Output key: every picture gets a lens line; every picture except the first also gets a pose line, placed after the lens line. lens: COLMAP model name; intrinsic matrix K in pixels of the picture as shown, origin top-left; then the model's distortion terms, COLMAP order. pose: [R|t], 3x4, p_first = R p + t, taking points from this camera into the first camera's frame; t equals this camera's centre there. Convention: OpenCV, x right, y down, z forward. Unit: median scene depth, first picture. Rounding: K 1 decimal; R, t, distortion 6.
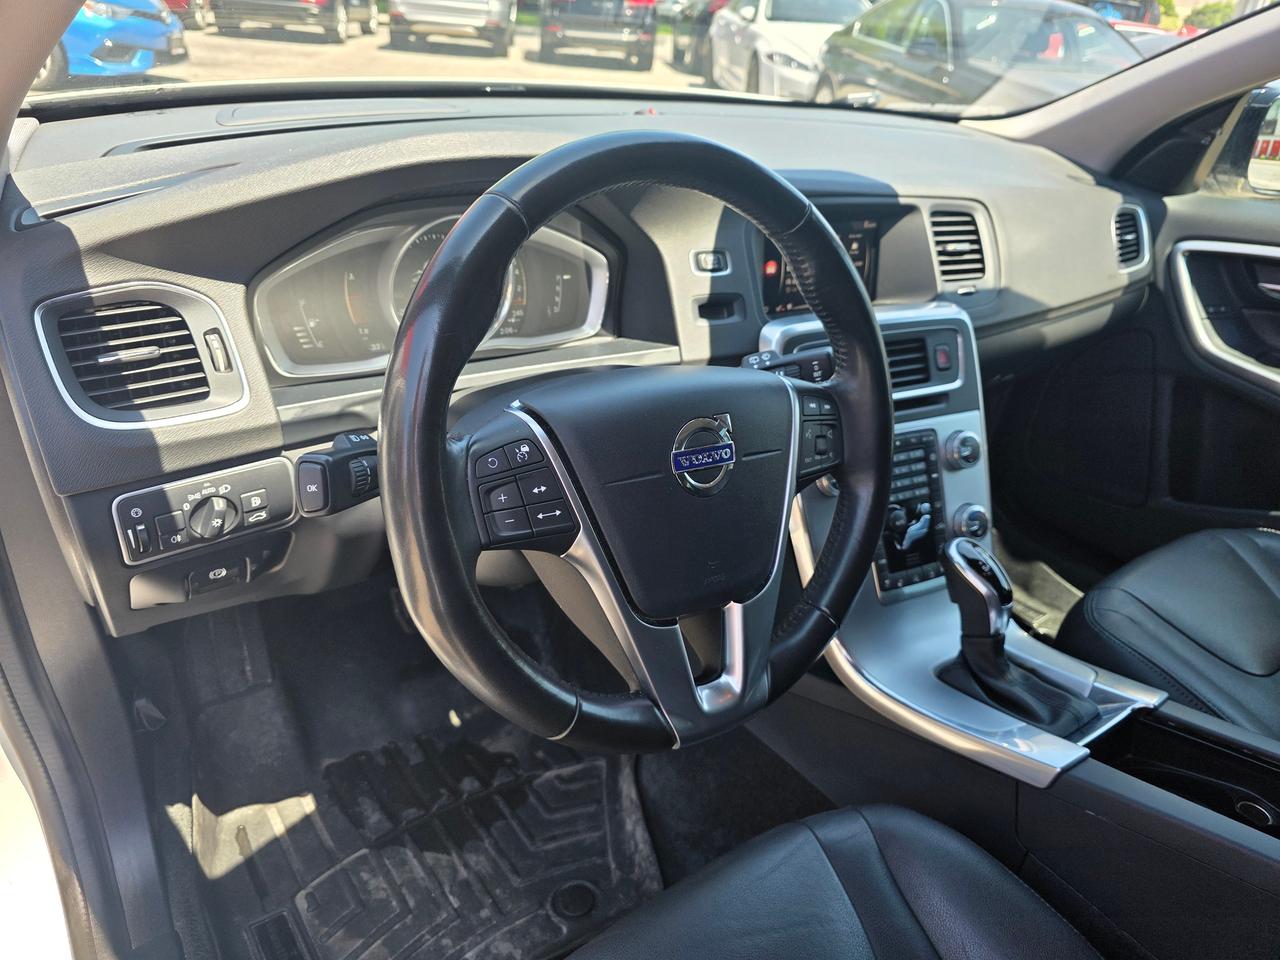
lens RADIAL K [[877.3, 0, 640.0], [0, 877.3, 480.0], [0, 0, 1]] dist [0.064661, -0.147299]
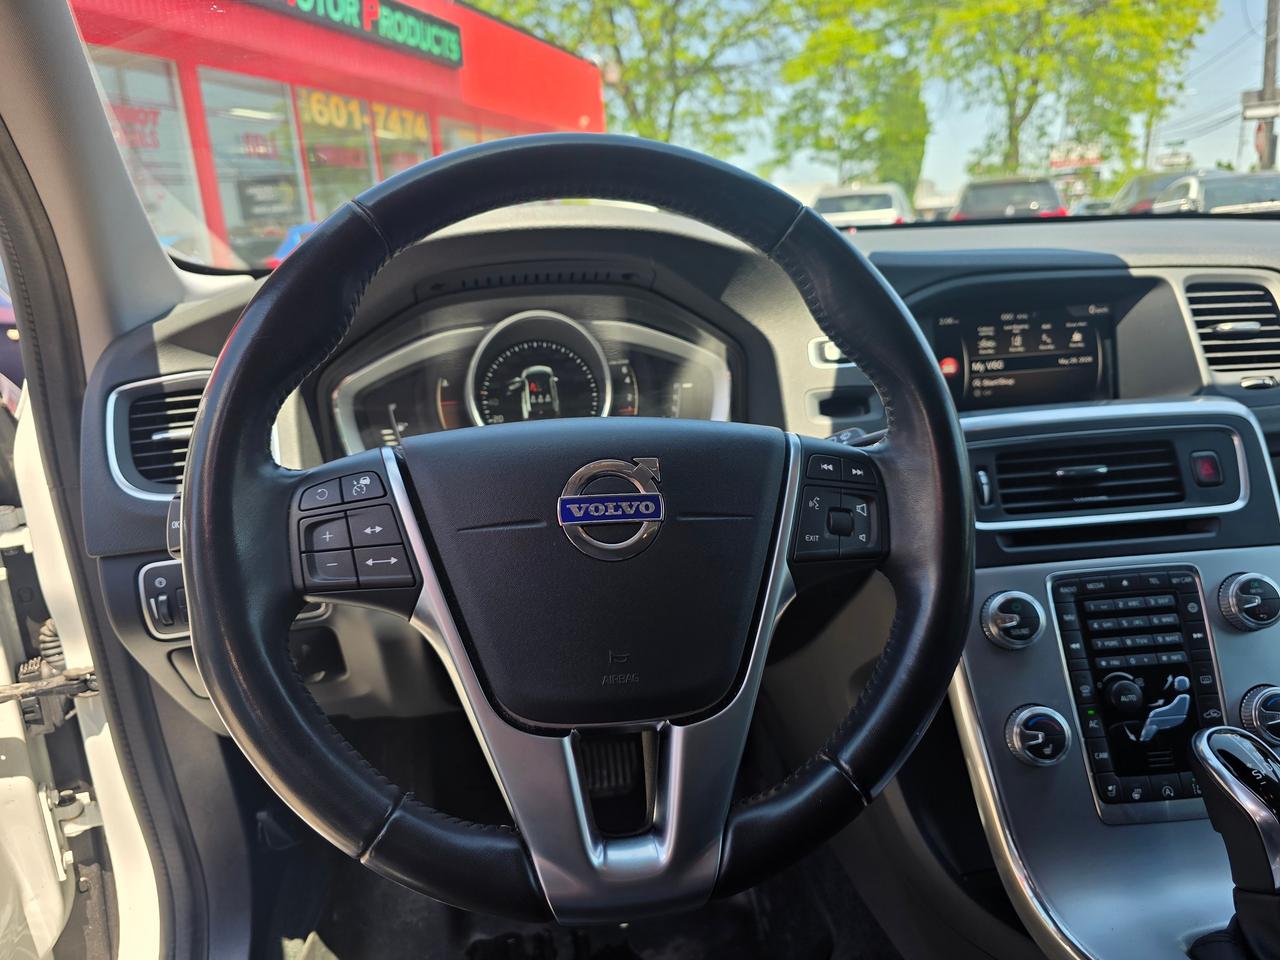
lens RADIAL K [[877.3, 0, 640.0], [0, 877.3, 480.0], [0, 0, 1]] dist [0.064661, -0.147299]
pose [[0.896675, -0.025833, -0.441936, 0.263602], [-0.086337, 0.968922, -0.231812, 0.075224], [0.434189, 0.246016, 0.866577, 0.214981]]
